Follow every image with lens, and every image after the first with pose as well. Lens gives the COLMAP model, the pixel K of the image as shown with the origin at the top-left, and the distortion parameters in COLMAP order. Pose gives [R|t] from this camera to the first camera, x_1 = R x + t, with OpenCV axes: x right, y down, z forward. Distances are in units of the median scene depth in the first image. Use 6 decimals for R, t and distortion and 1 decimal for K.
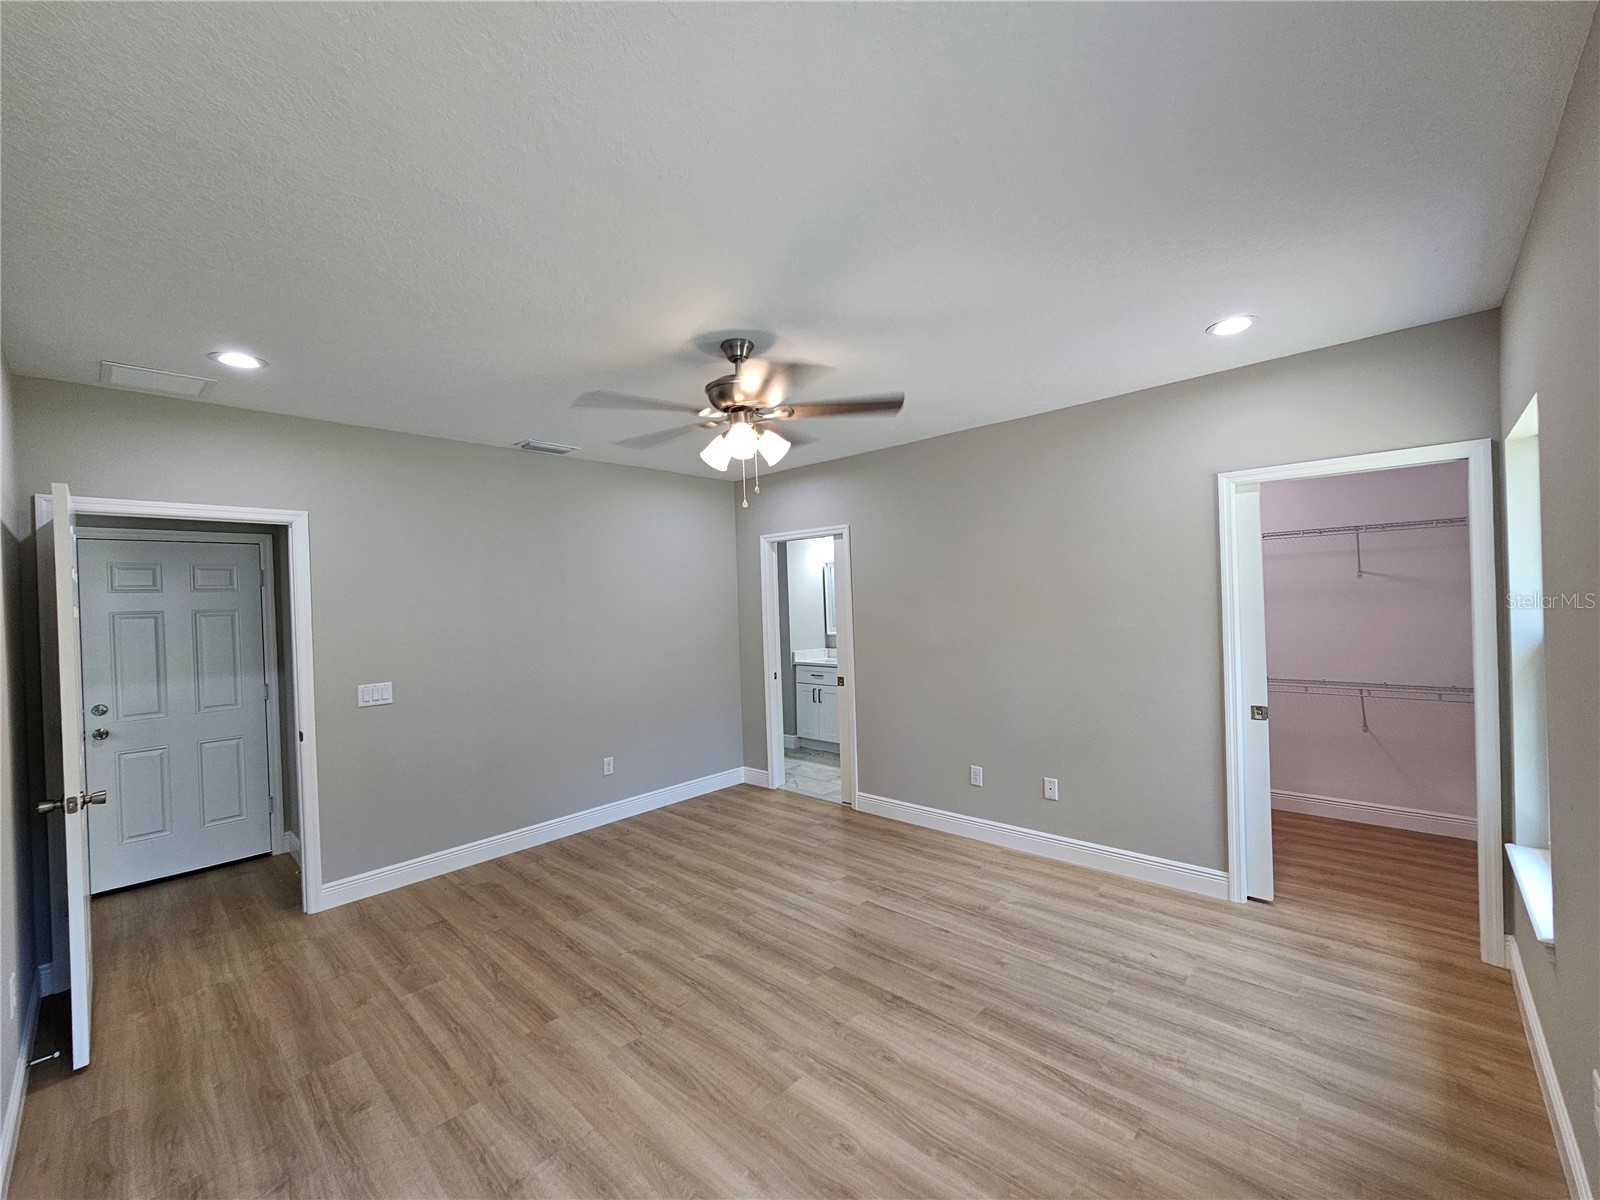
lens RADIAL K [[651.7, 0, 793.5], [0, 651.7, 606.0], [0, 0, 1]] dist [-0.003172, 0.001643]
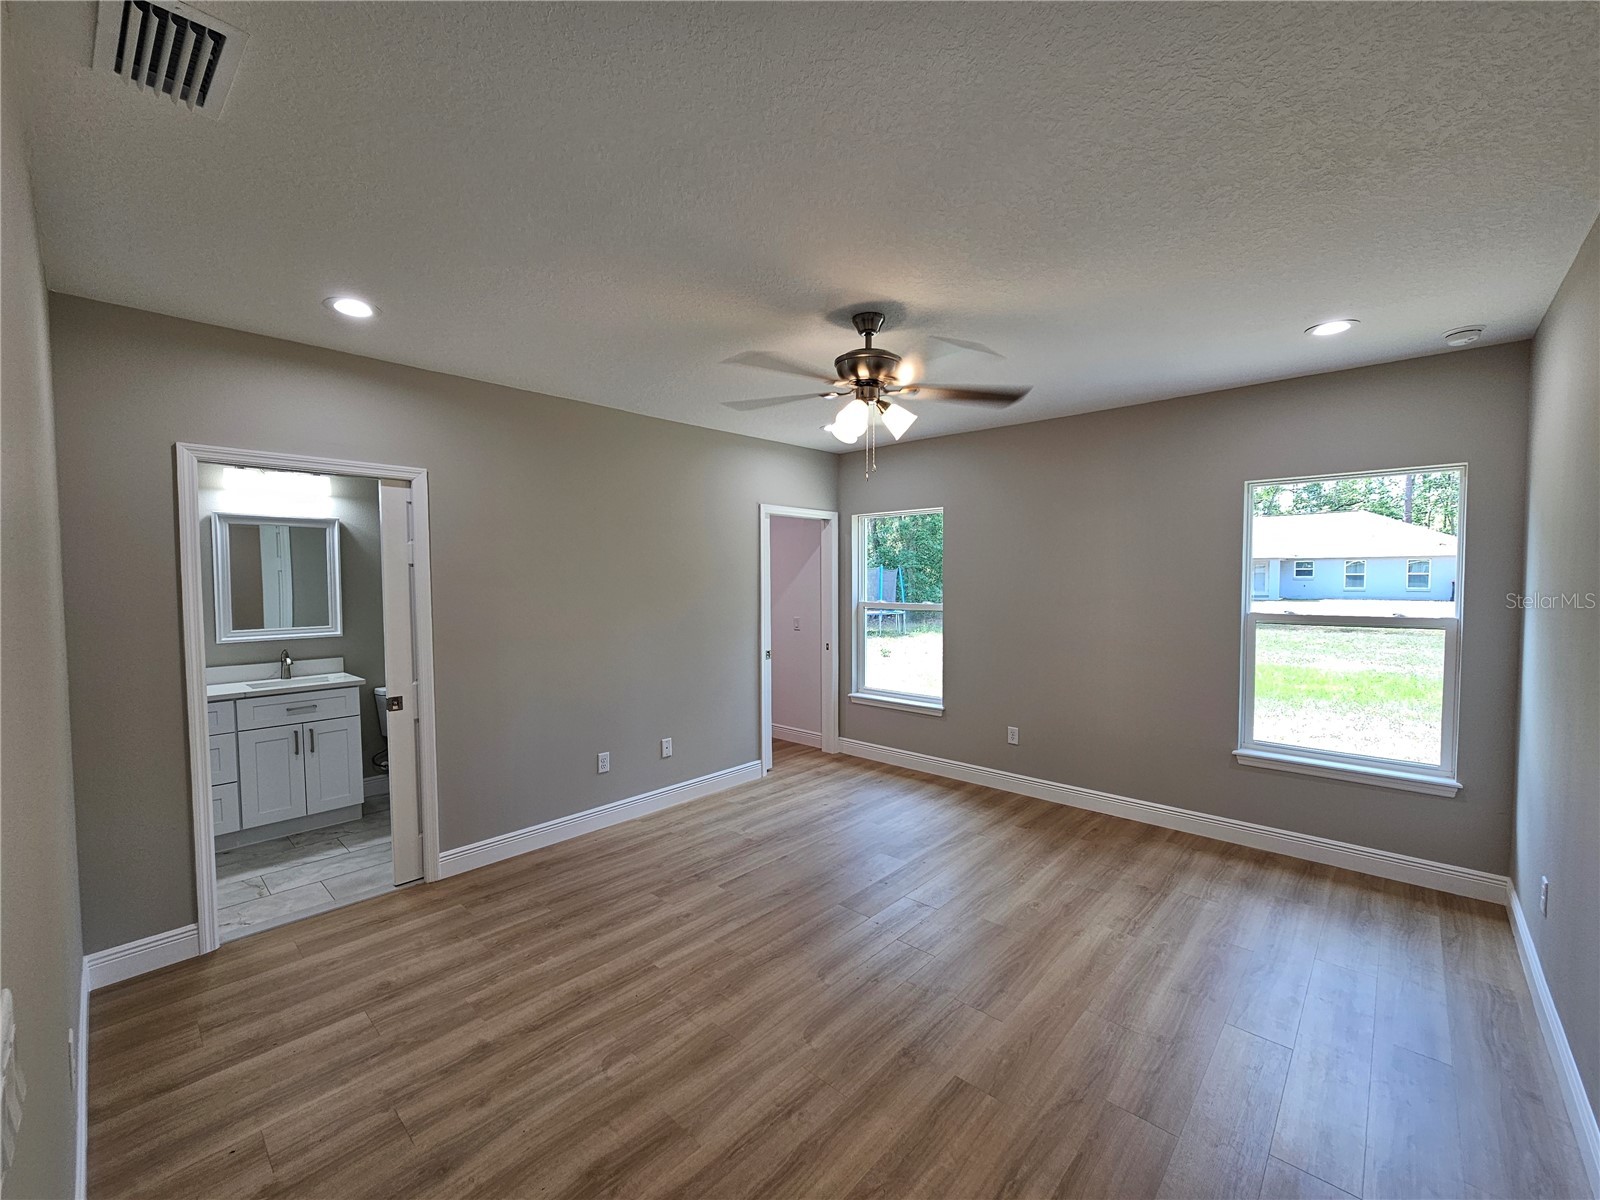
lens RADIAL K [[651.7, 0, 796.8], [0, 651.7, 602.9], [0, 0, 1]] dist [-0.003172, 0.001643]
pose [[-0.002790, -0.005297, 0.999982, -0.862175], [0.015813, 0.999861, 0.005341, 0.026000], [-0.999871, 0.015828, -0.002705, 0.879485]]
